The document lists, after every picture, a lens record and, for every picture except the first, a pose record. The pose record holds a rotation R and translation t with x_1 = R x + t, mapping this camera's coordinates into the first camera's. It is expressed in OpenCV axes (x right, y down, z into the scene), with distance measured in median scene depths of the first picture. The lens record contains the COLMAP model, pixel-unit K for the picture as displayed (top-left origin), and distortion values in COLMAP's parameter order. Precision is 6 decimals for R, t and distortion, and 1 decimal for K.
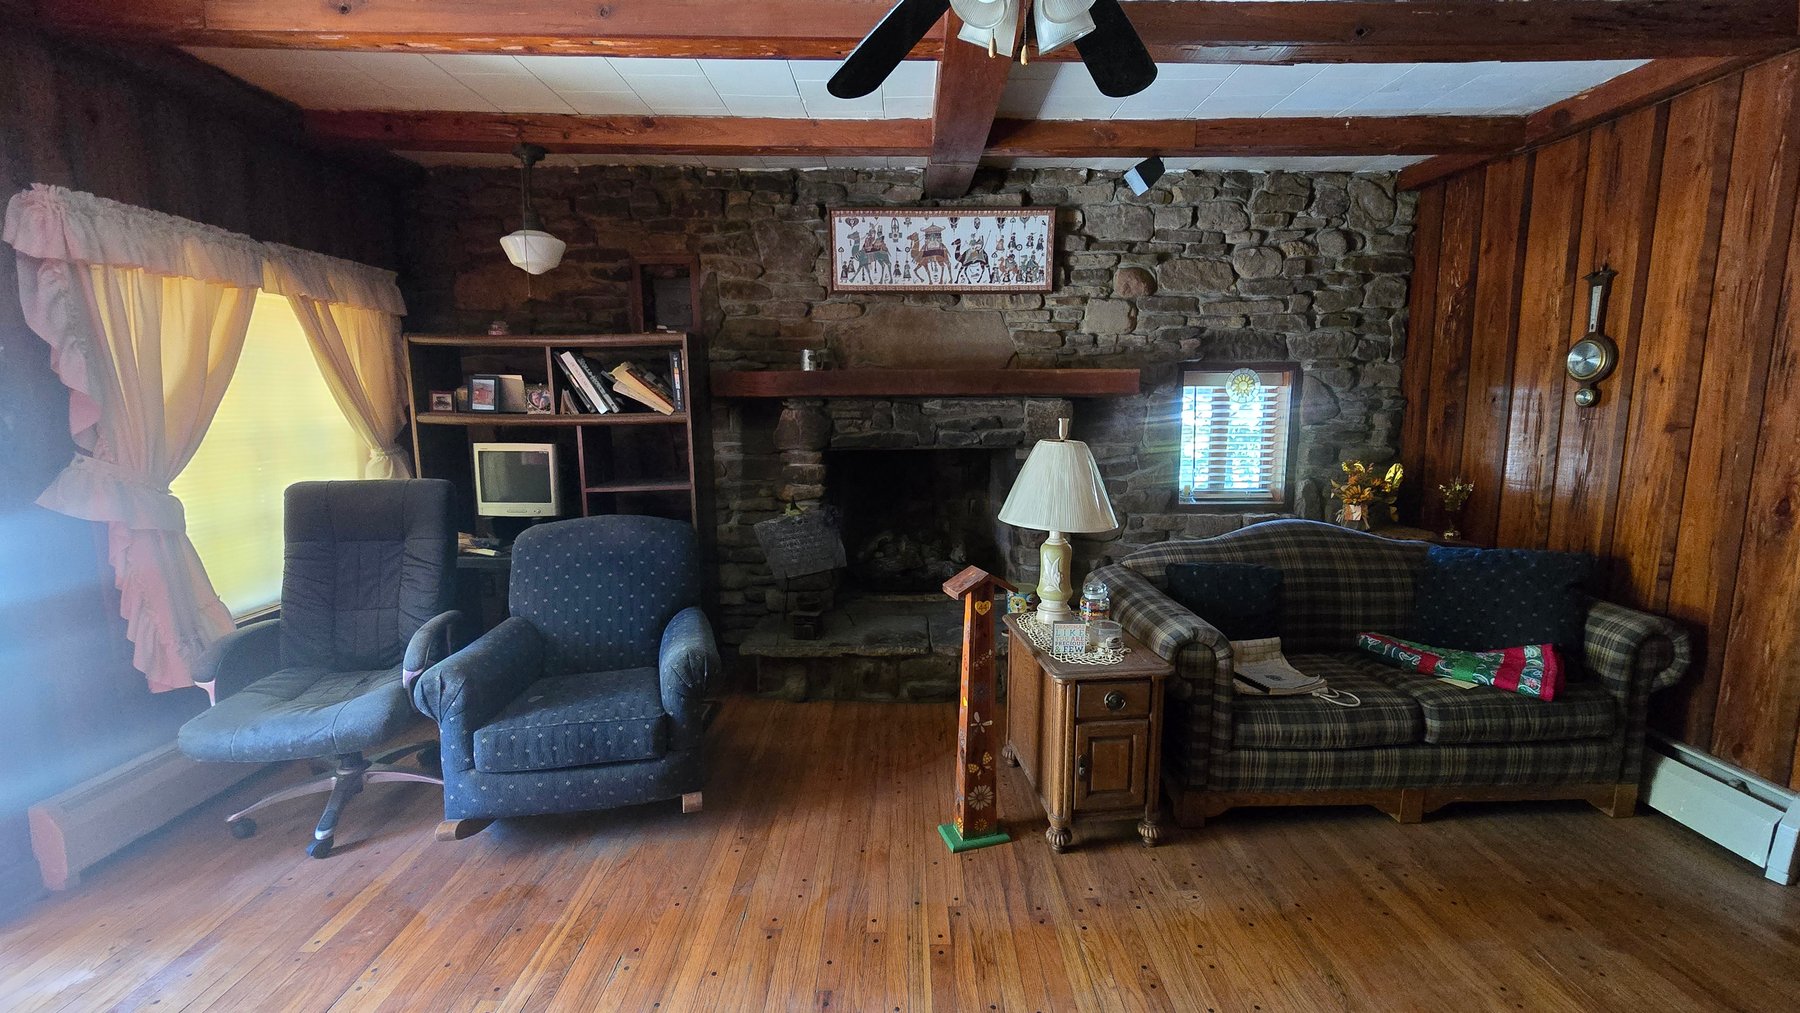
lens RADIAL K [[722.9, 0, 900.0], [0, 722.9, 506.5], [0, 0, 1]] dist [-0.001118, 0.000410]
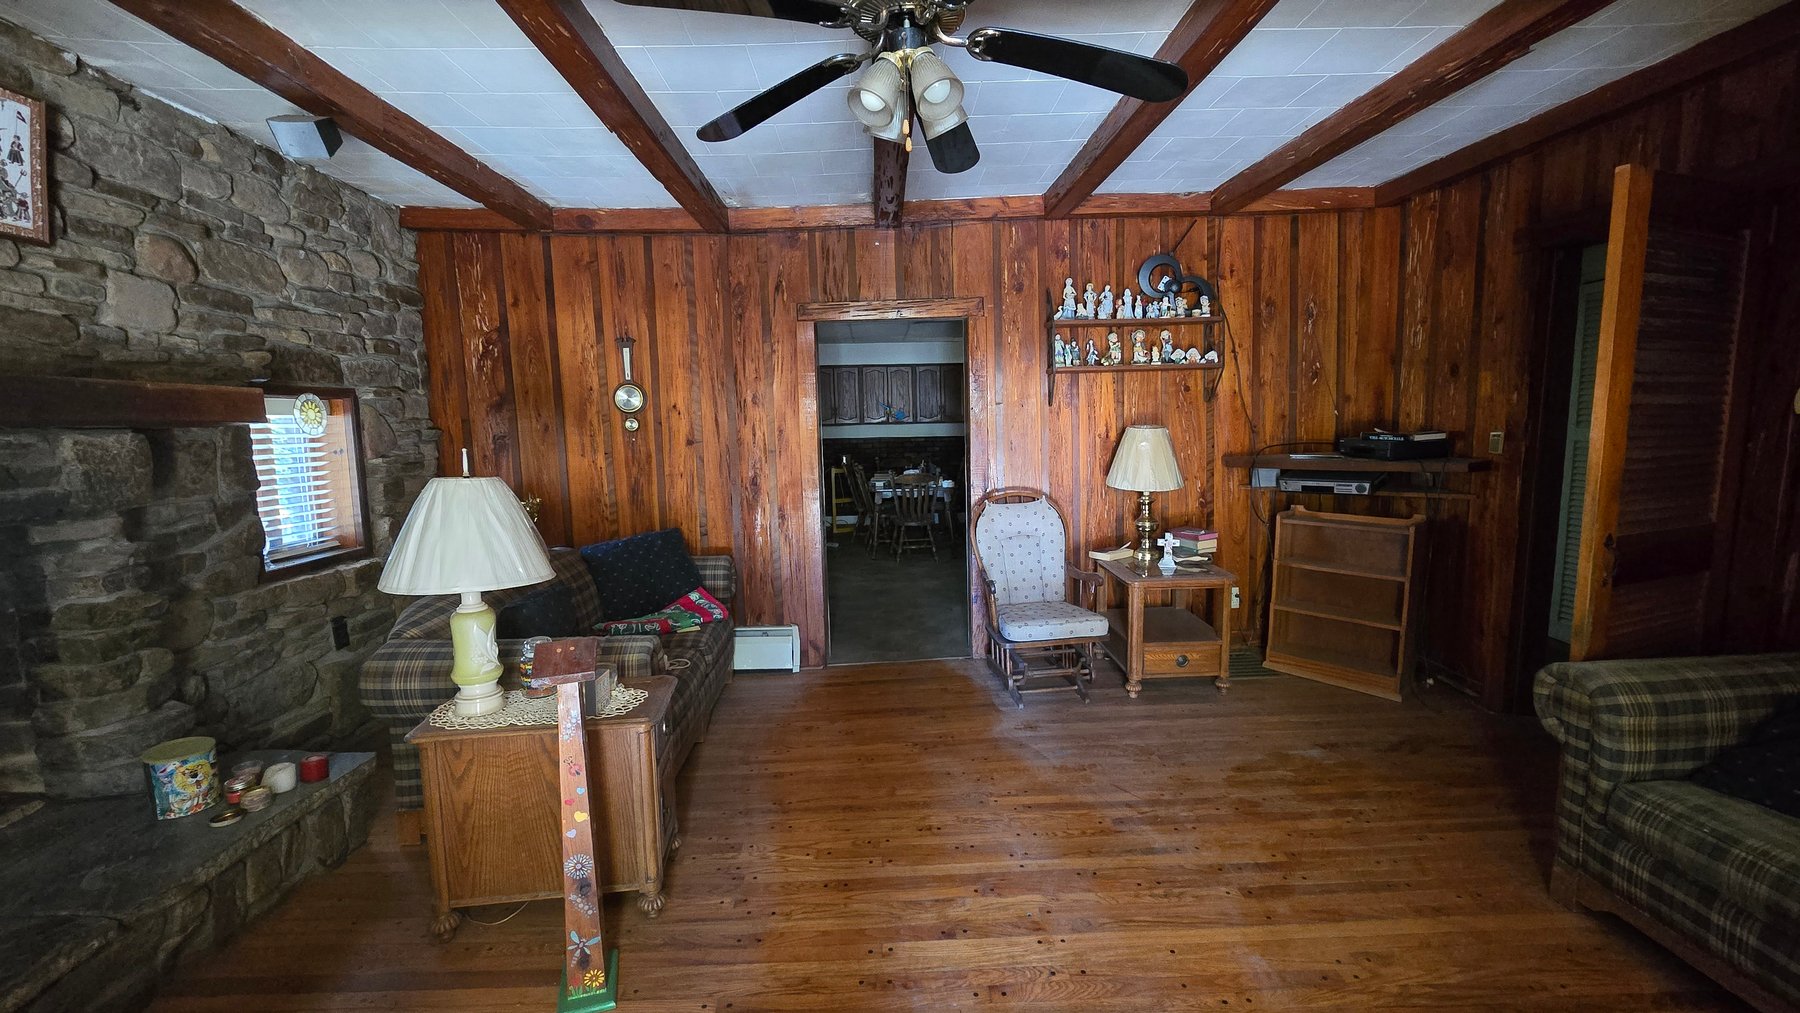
lens RADIAL K [[722.9, 0, 900.0], [0, 722.9, 506.5], [0, 0, 1]] dist [-0.001118, 0.000410]
pose [[0.000875, -0.111740, 0.993737, -0.371524], [0.166095, 0.979950, 0.110044, -0.045513], [-0.986109, 0.164958, 0.019417, 0.356584]]
